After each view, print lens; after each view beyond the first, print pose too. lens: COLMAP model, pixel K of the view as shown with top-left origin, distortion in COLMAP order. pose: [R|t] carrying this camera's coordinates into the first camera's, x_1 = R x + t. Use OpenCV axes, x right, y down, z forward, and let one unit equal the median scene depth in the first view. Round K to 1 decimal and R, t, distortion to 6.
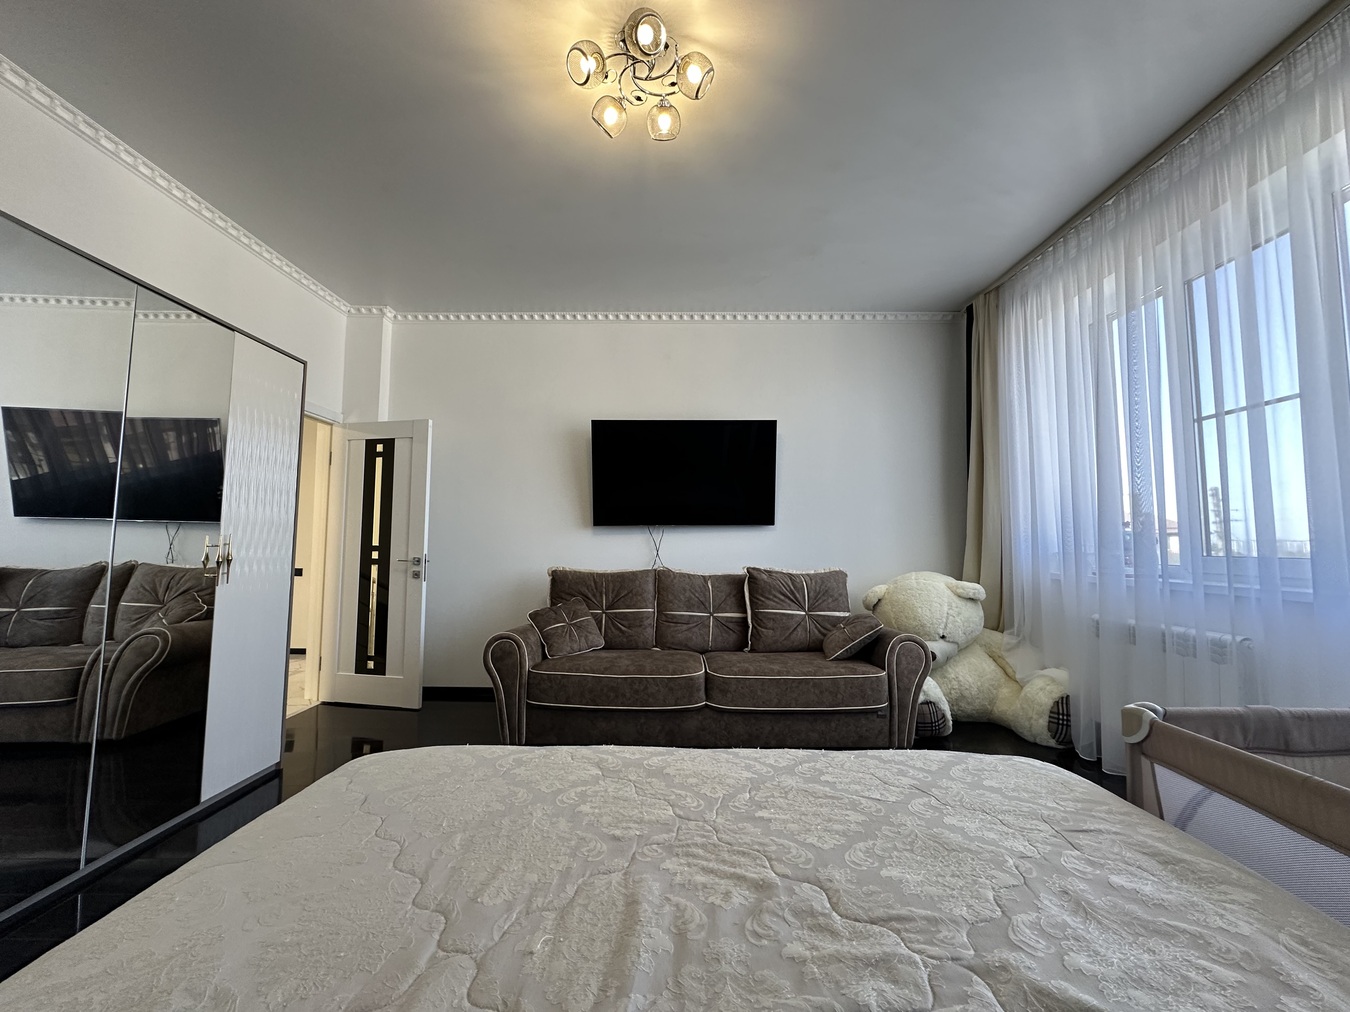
lens RADIAL K [[537.8, 0, 675.0], [0, 537.8, 506.0], [0, 0, 1]] dist [-0.002910, 0.000404]
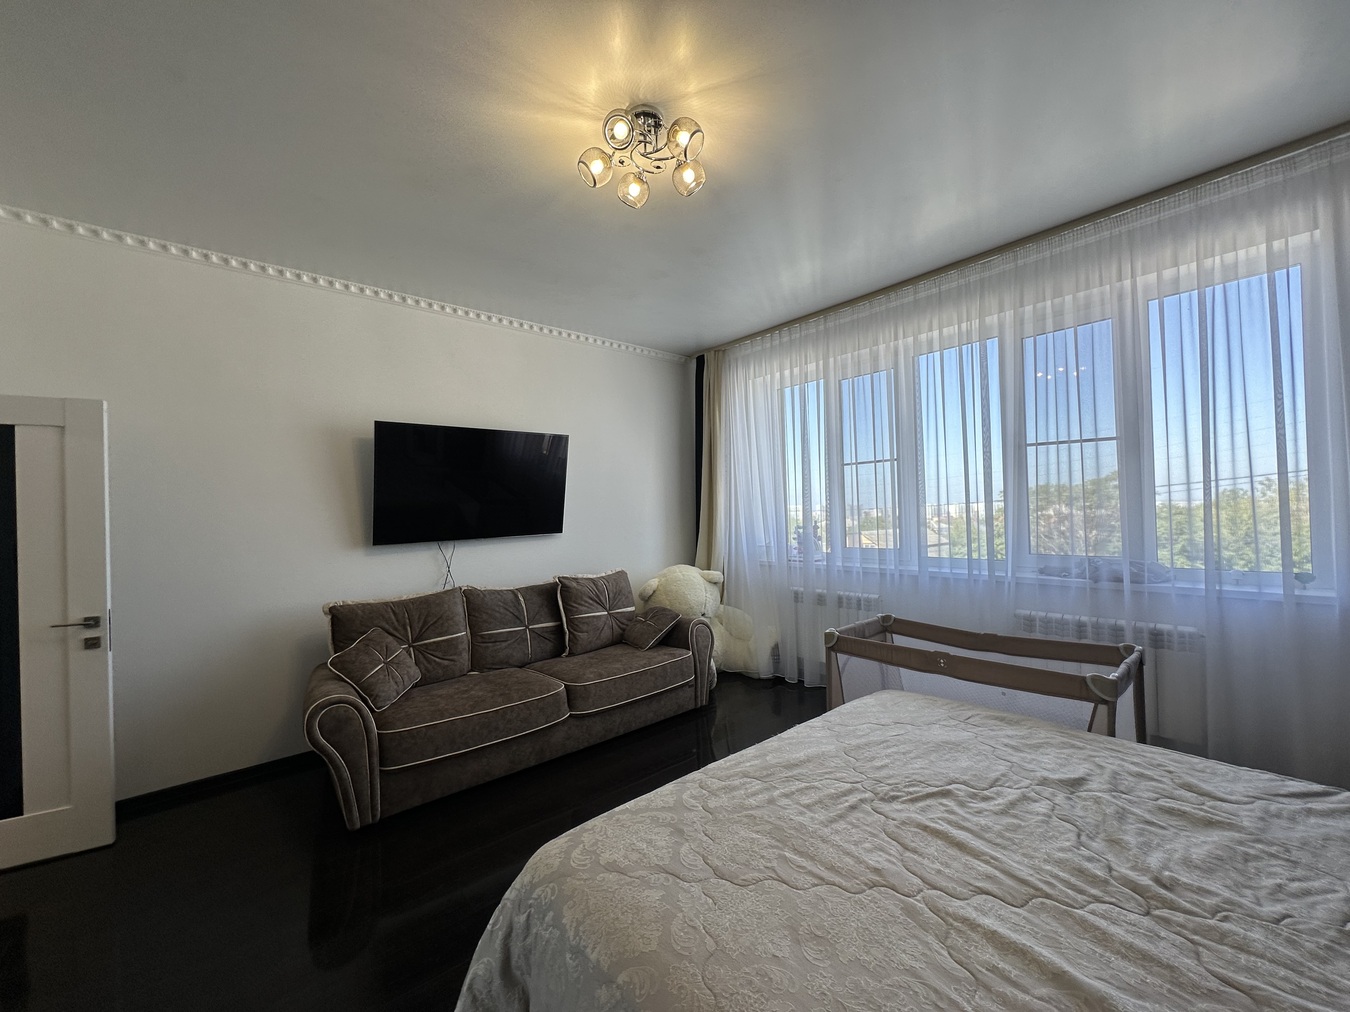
lens RADIAL K [[537.8, 0, 675.0], [0, 537.8, 506.0], [0, 0, 1]] dist [-0.002910, 0.000404]
pose [[0.751002, -0.020037, 0.659996, -0.385658], [-0.012483, 0.998930, 0.044531, -0.075407], [-0.660182, -0.041682, 0.749948, 0.063697]]
